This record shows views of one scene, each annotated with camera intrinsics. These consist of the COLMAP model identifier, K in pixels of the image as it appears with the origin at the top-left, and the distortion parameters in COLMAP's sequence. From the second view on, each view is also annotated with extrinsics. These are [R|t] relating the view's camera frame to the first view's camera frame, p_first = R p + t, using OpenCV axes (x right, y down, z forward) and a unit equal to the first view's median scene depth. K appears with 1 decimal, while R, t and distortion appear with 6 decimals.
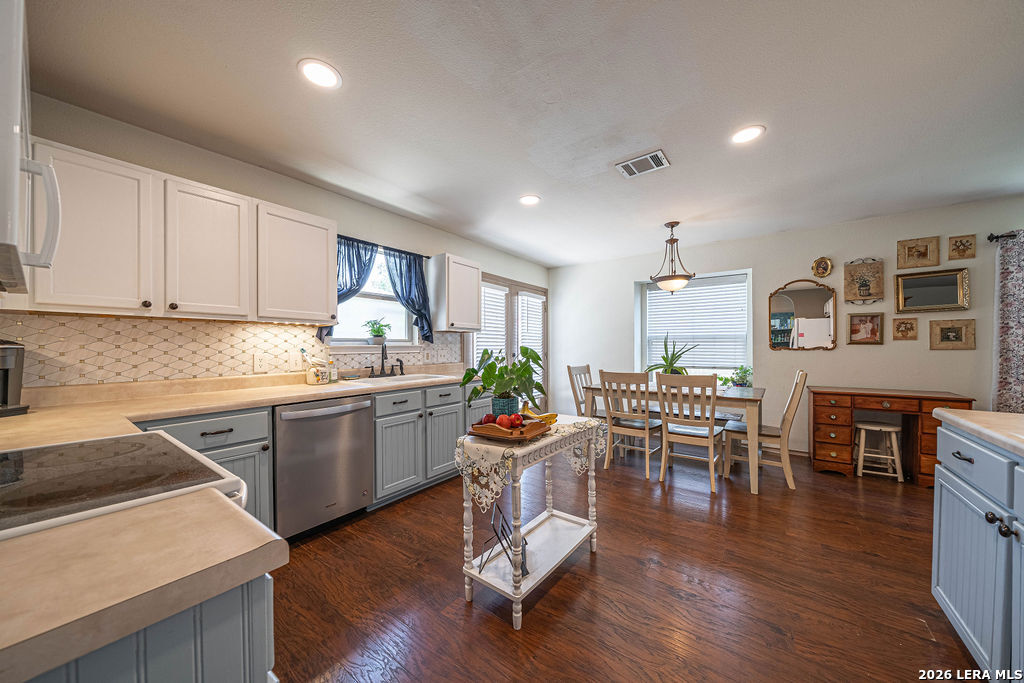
lens RADIAL K [[353.6, 0, 502.9], [0, 353.6, 349.2], [0, 0, 1]] dist [-0.006334, -0.000762]
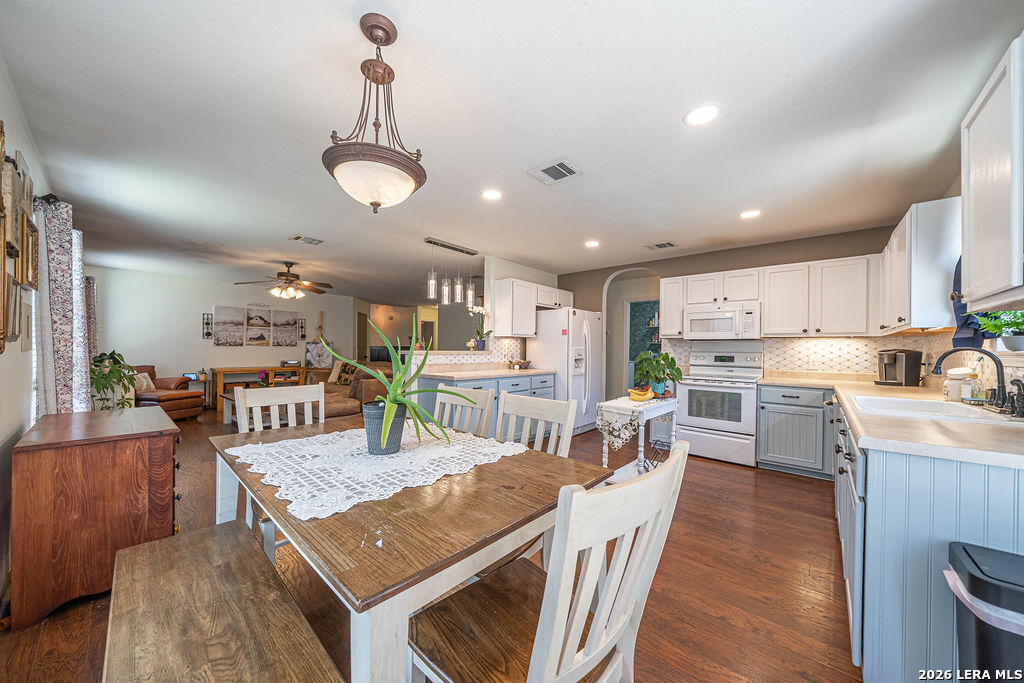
lens RADIAL K [[353.6, 0, 511.5], [0, 353.6, 347.6], [0, 0, 1]] dist [-0.006334, -0.000762]
pose [[-0.998025, -0.006158, 0.062521, 0.346678], [-0.006165, 0.999981, 0.000069, -0.012386], [-0.062520, -0.000316, -0.998044, 1.534403]]
